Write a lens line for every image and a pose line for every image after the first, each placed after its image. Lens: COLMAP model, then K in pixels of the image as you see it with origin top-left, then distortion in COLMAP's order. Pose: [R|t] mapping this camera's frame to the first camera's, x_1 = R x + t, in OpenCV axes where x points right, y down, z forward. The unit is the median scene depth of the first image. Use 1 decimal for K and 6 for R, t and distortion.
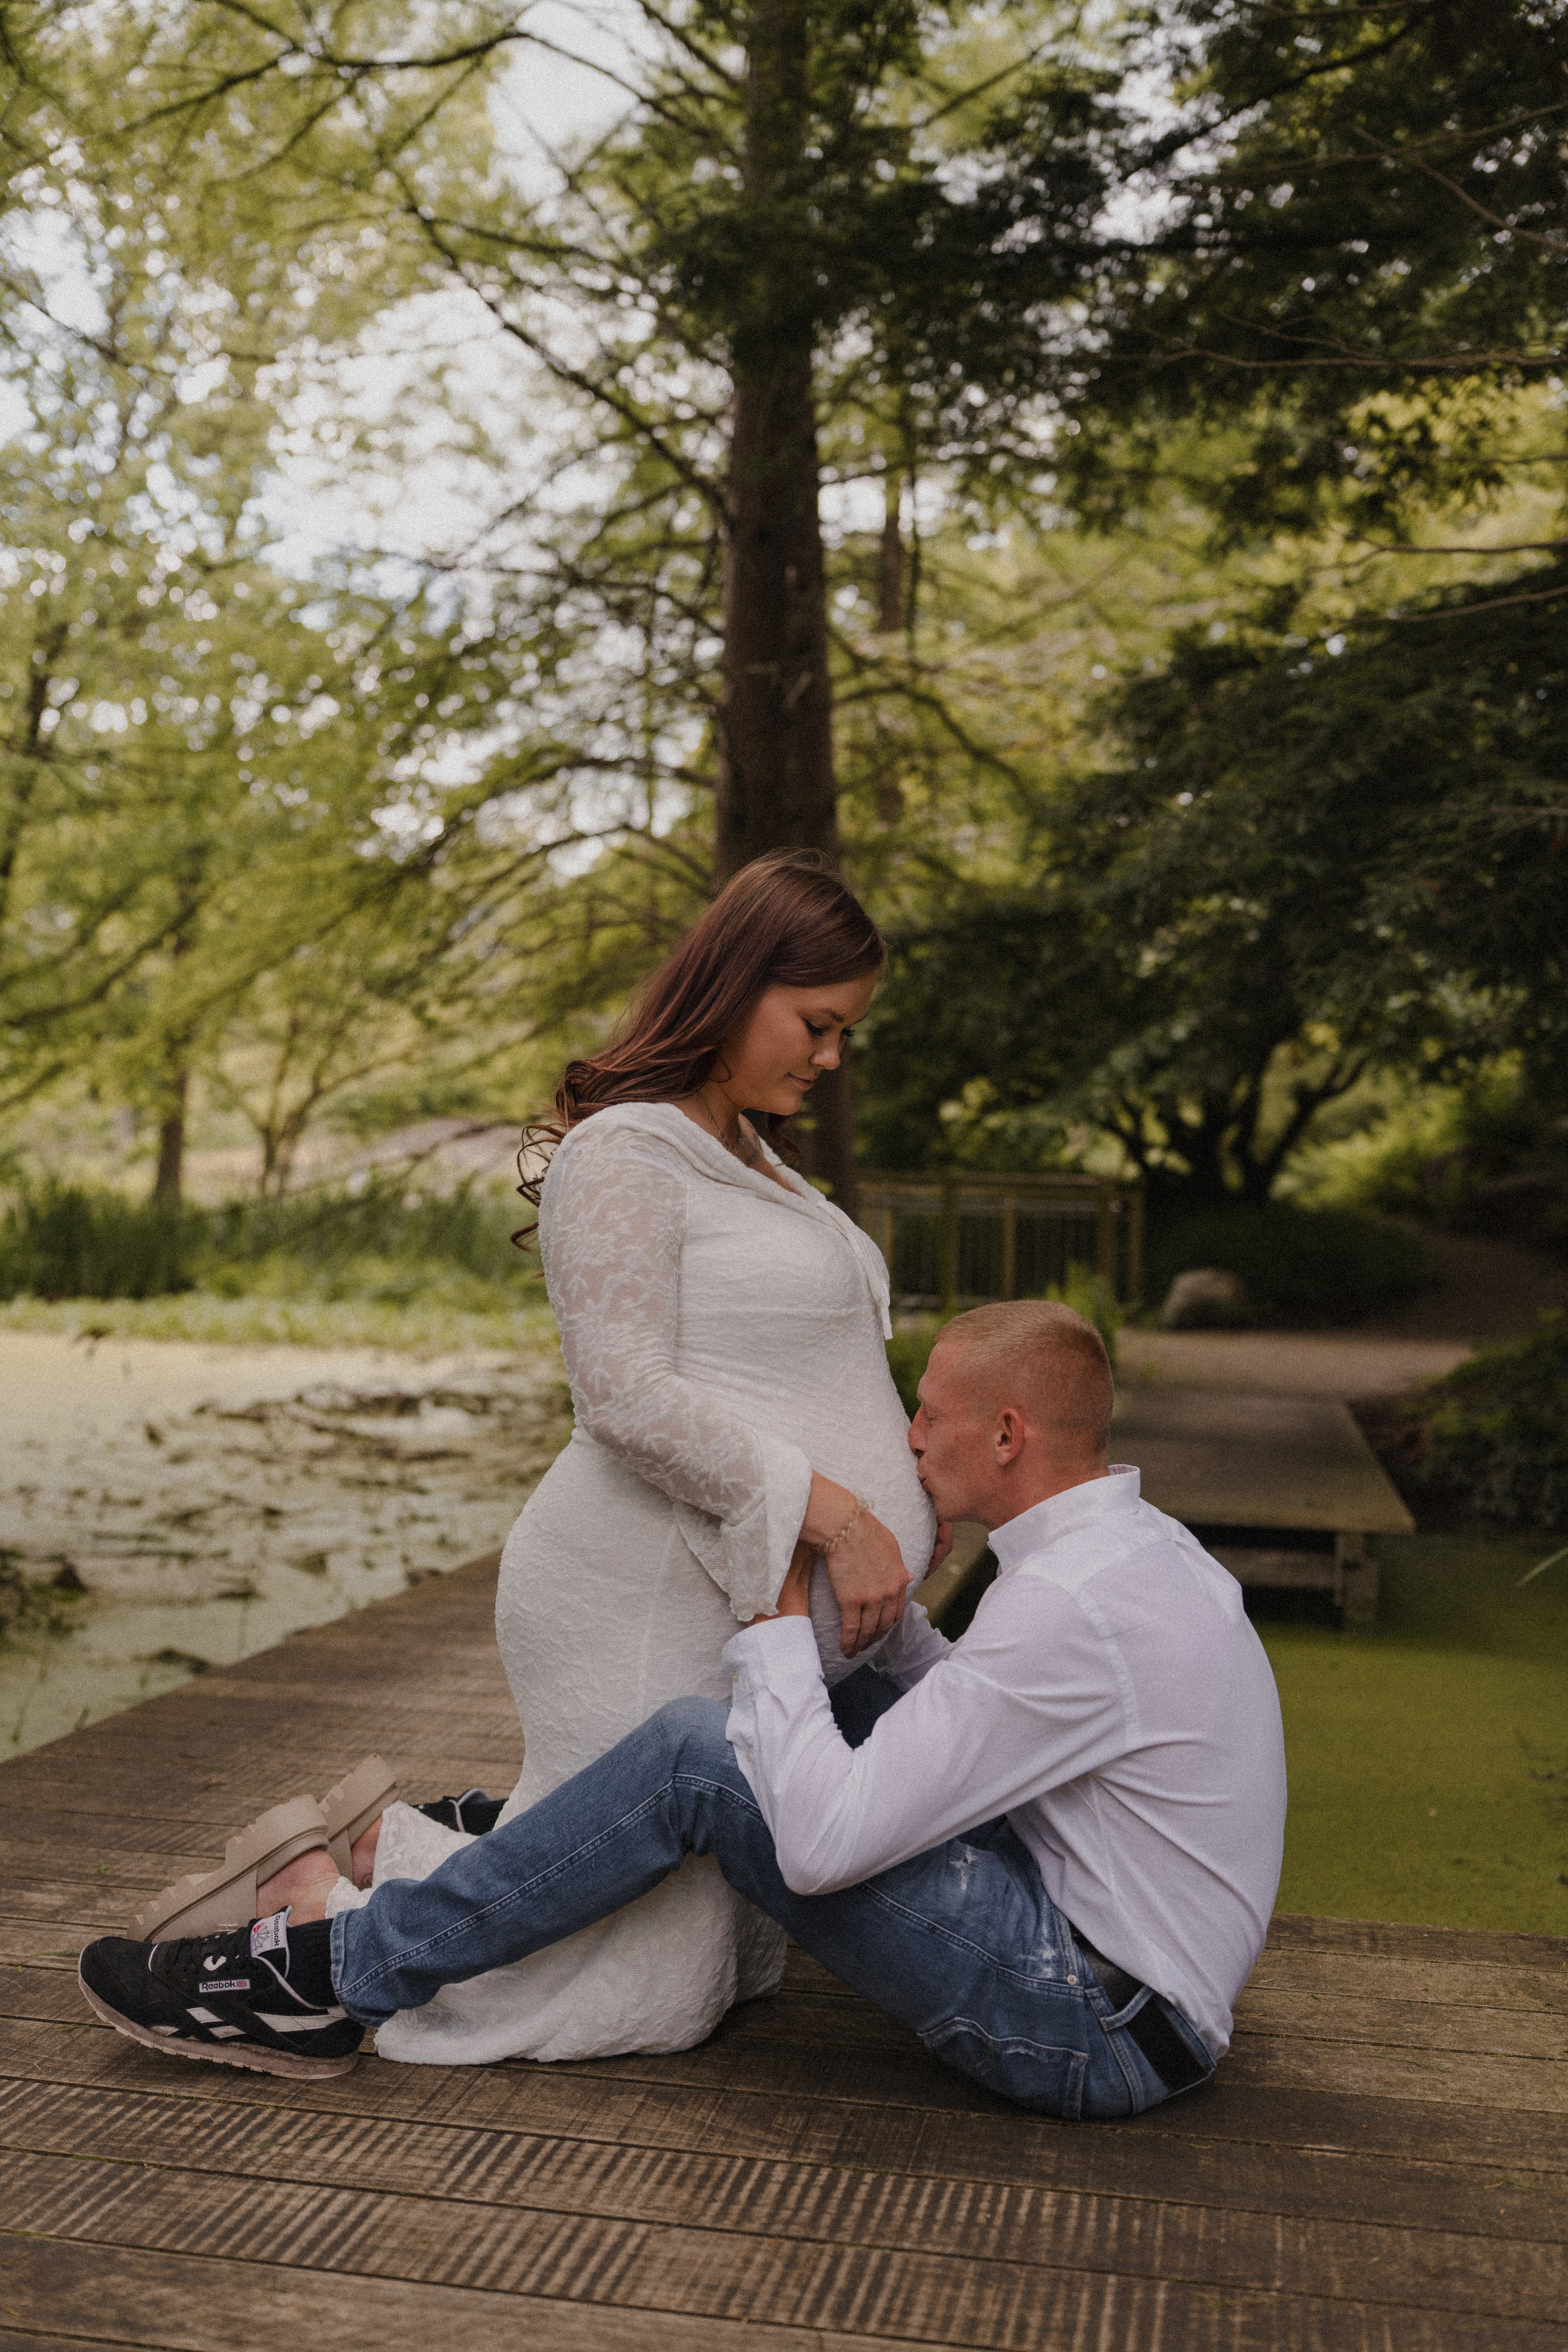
lens RADIAL K [[2328.3, 0, 738.2], [0, 2328.3, 1173.8], [0, 0, 1]] dist [0.007274, 0.010162]
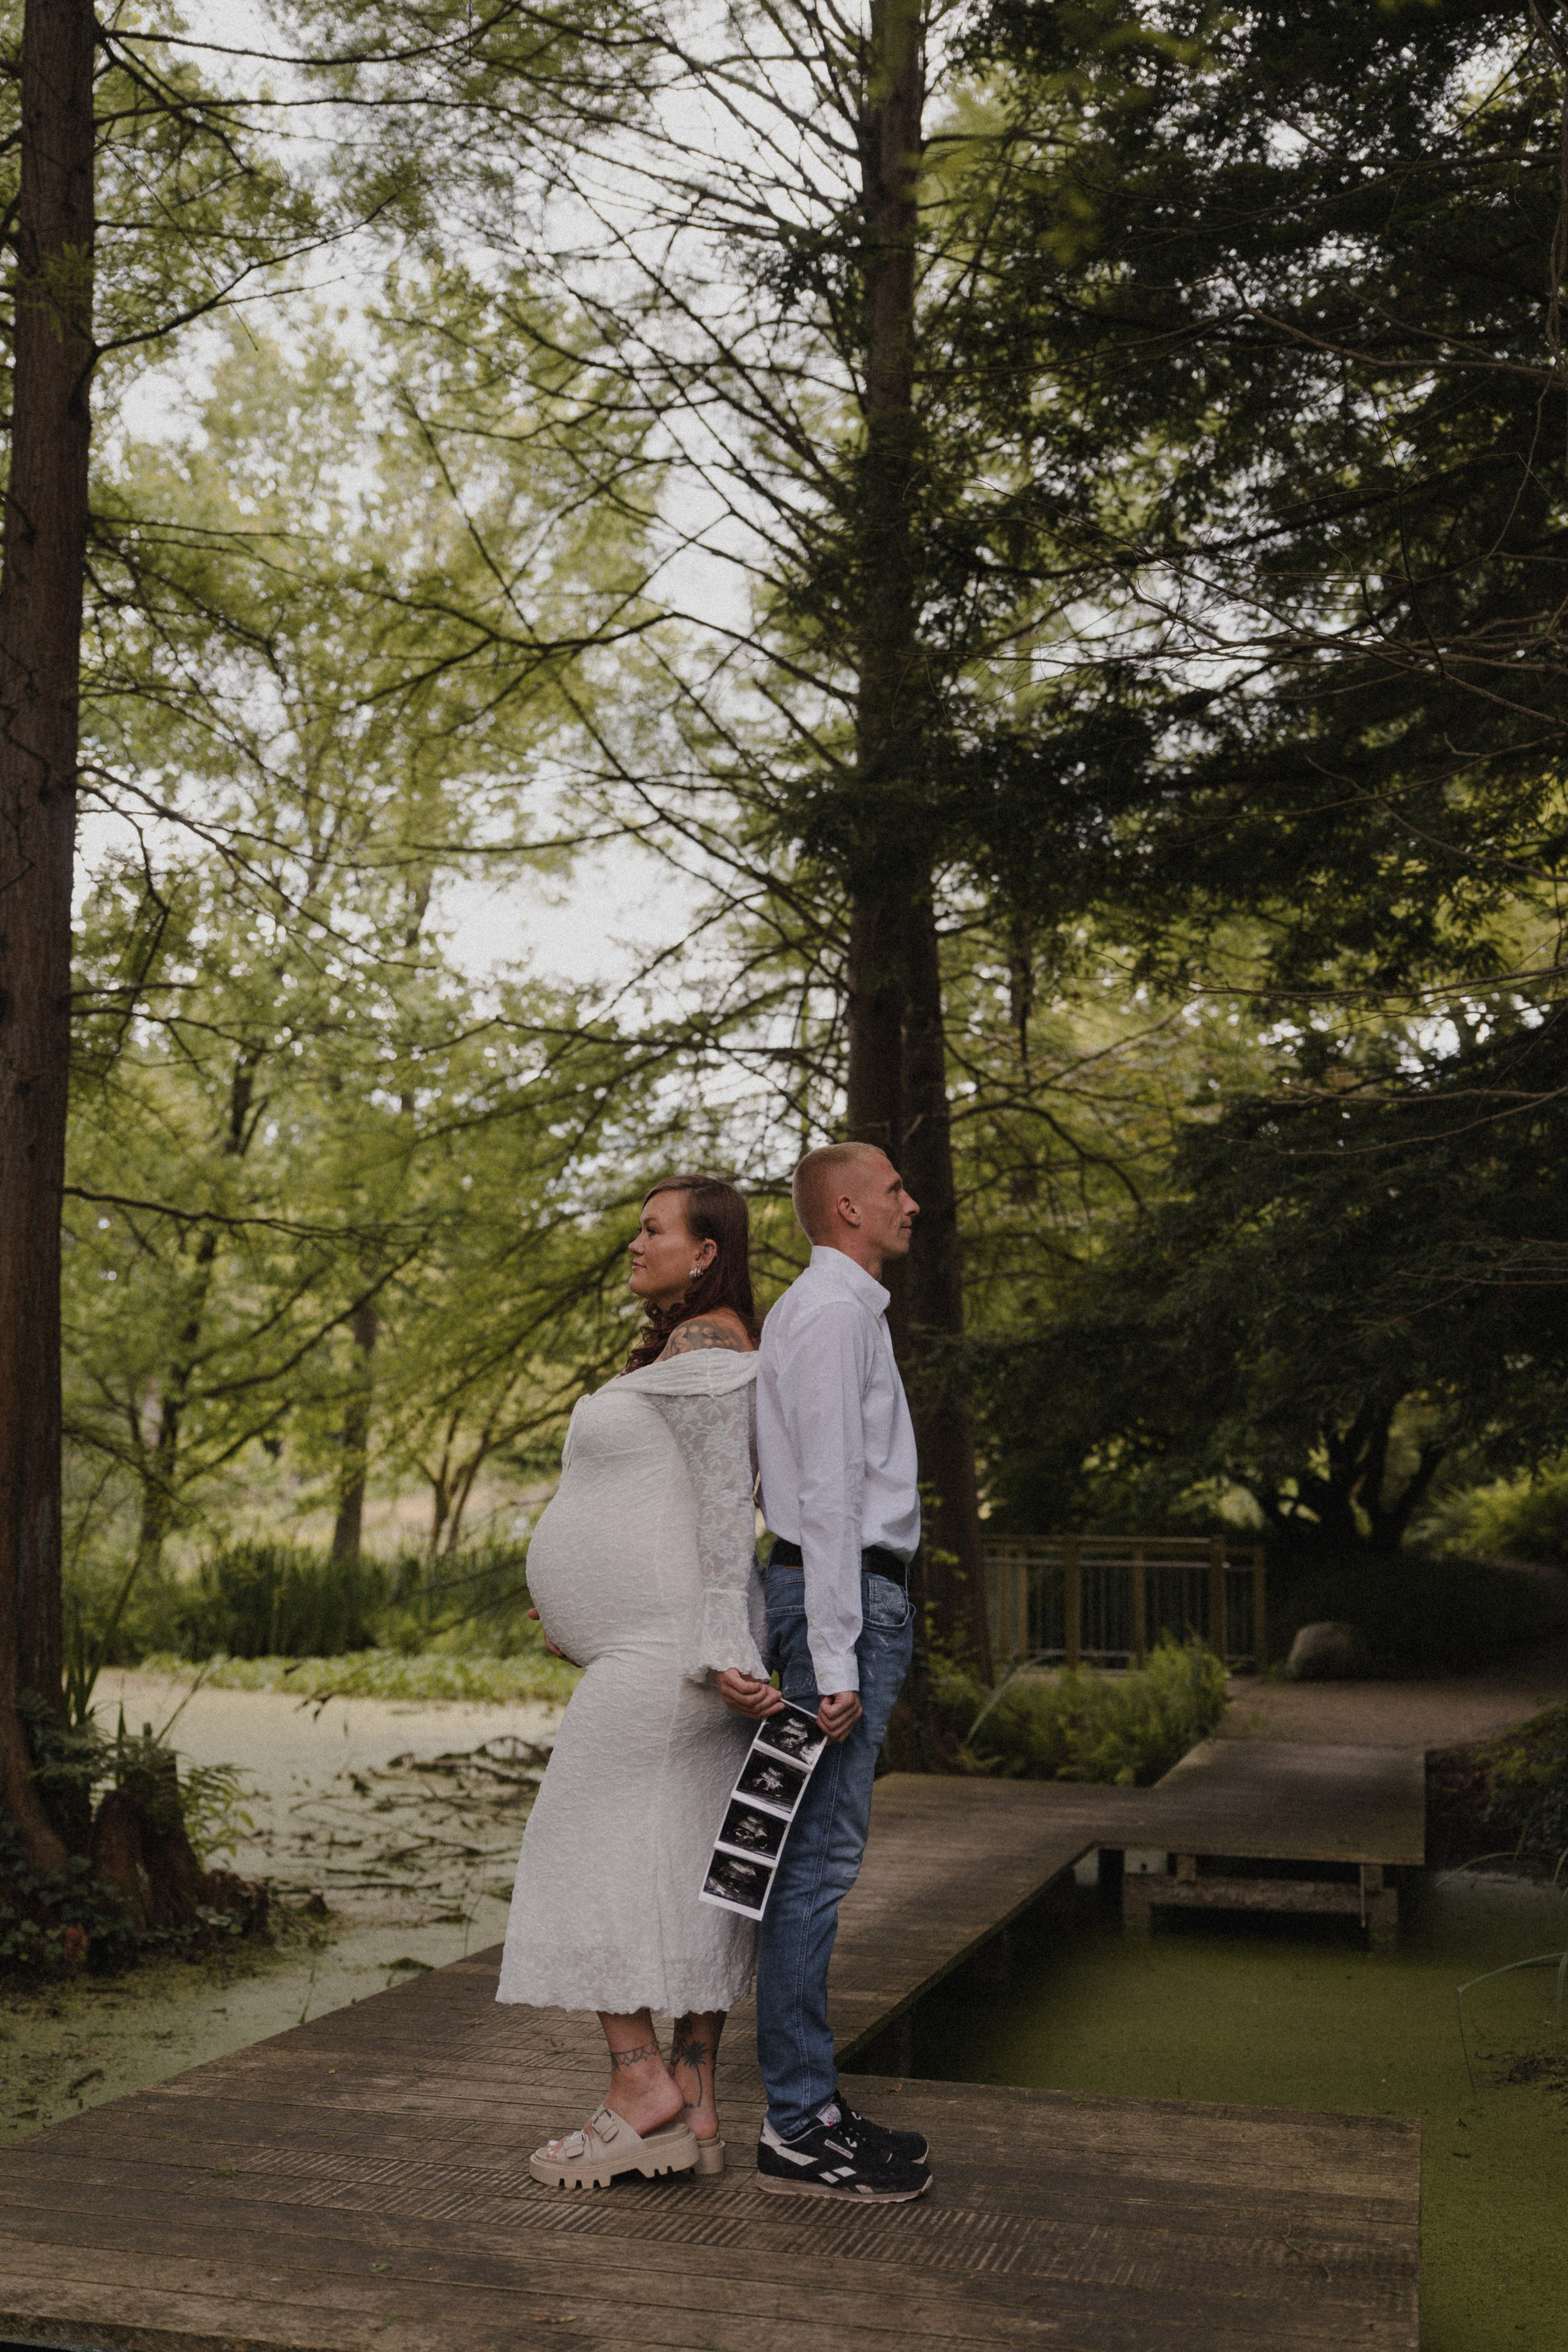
lens RADIAL K [[2328.3, 0, 738.2], [0, 2328.3, 1173.8], [0, 0, 1]] dist [0.007274, 0.010162]
pose [[0.997514, -0.021538, -0.067096, 0.014590], [0.011644, 0.989436, -0.144503, -0.016071], [0.069500, 0.143362, 0.987227, -0.146159]]
